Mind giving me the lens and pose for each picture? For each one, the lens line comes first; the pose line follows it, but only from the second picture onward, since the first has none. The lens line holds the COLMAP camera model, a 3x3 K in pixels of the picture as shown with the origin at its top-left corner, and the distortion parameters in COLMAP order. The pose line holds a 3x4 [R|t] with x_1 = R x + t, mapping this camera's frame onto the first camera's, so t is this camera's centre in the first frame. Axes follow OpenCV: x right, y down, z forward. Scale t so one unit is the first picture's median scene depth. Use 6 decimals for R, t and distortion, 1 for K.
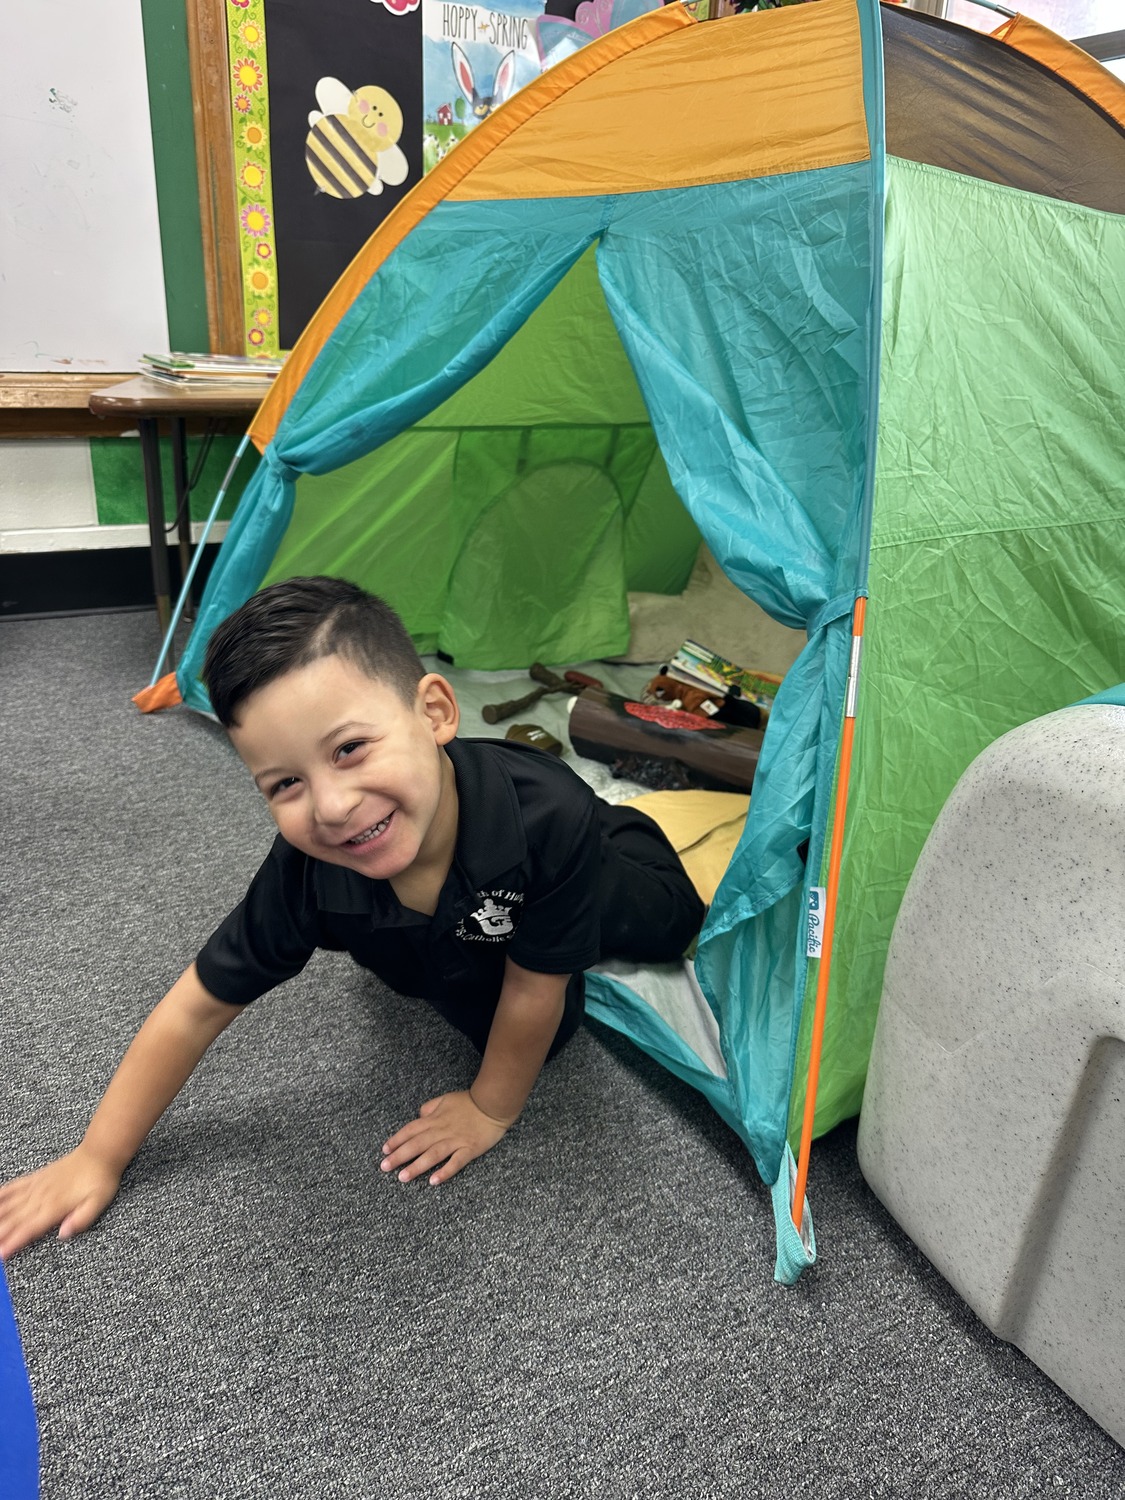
lens RADIAL K [[1106.7, 0, 562.6], [0, 1106.7, 750.3], [0, 0, 1]] dist [-0.004109, -0.002665]
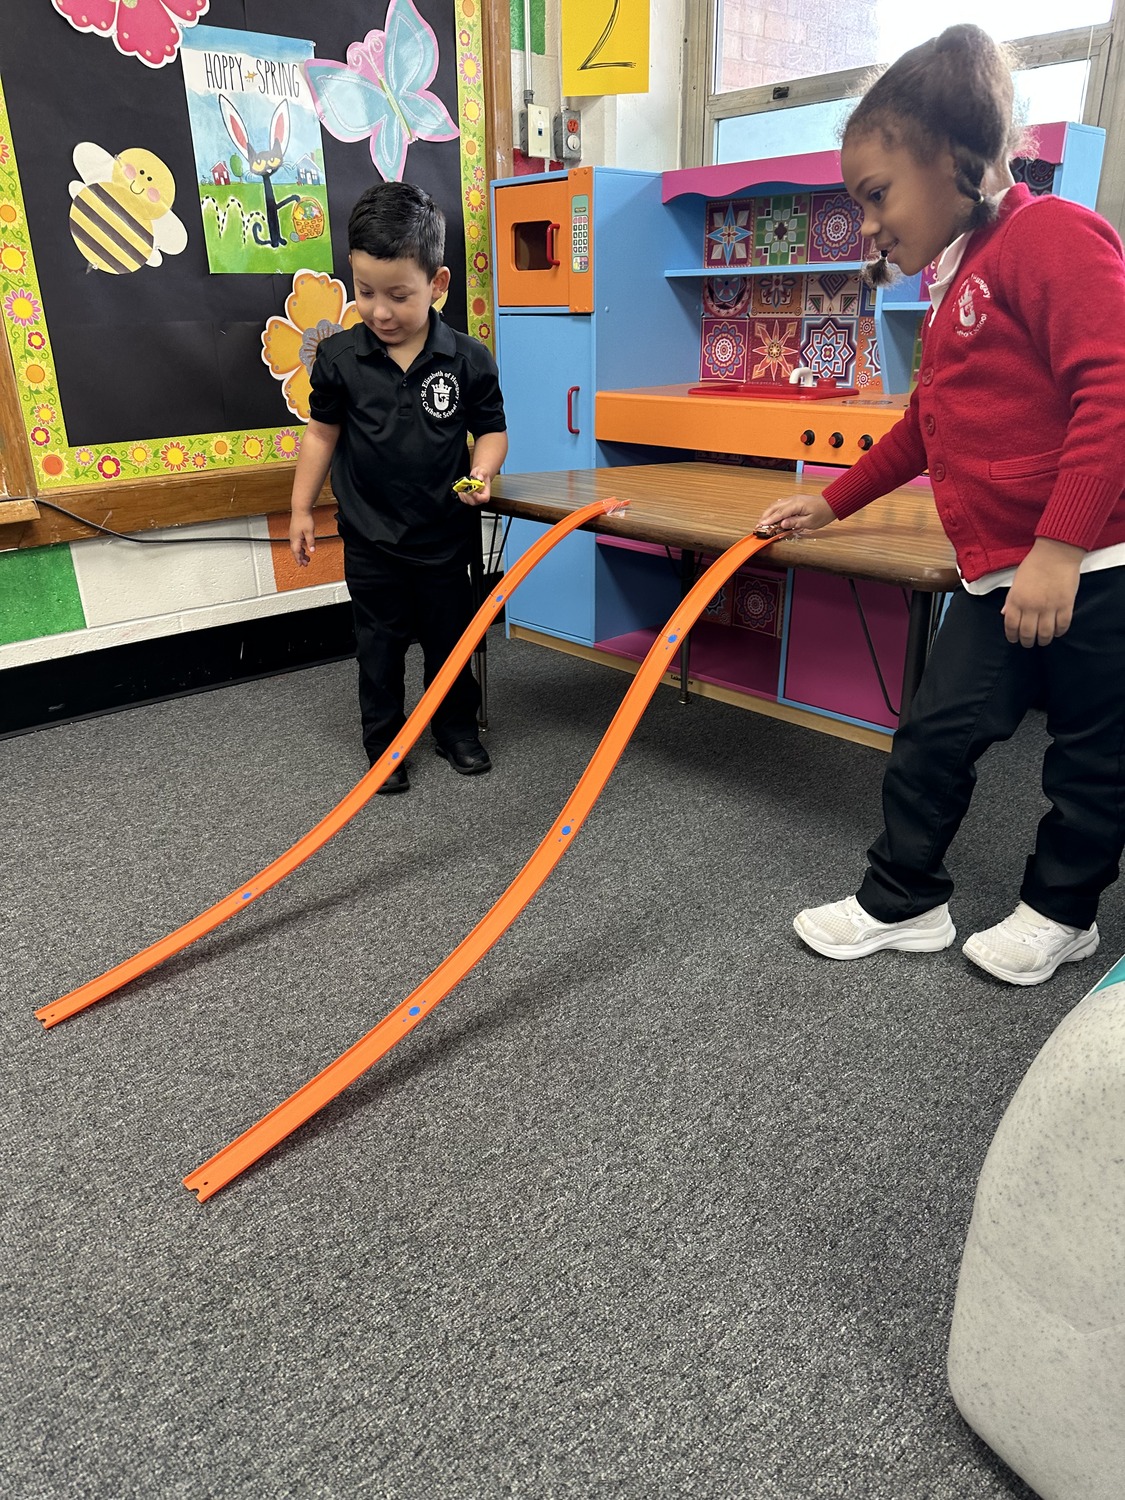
lens RADIAL K [[1106.7, 0, 562.5], [0, 1106.7, 750.9], [0, 0, 1]] dist [-0.004109, -0.002665]
pose [[0.975400, -0.137346, 0.172426, -0.055560], [0.133560, 0.990477, 0.033426, -0.097463], [-0.175375, -0.009574, 0.984455, 0.046173]]
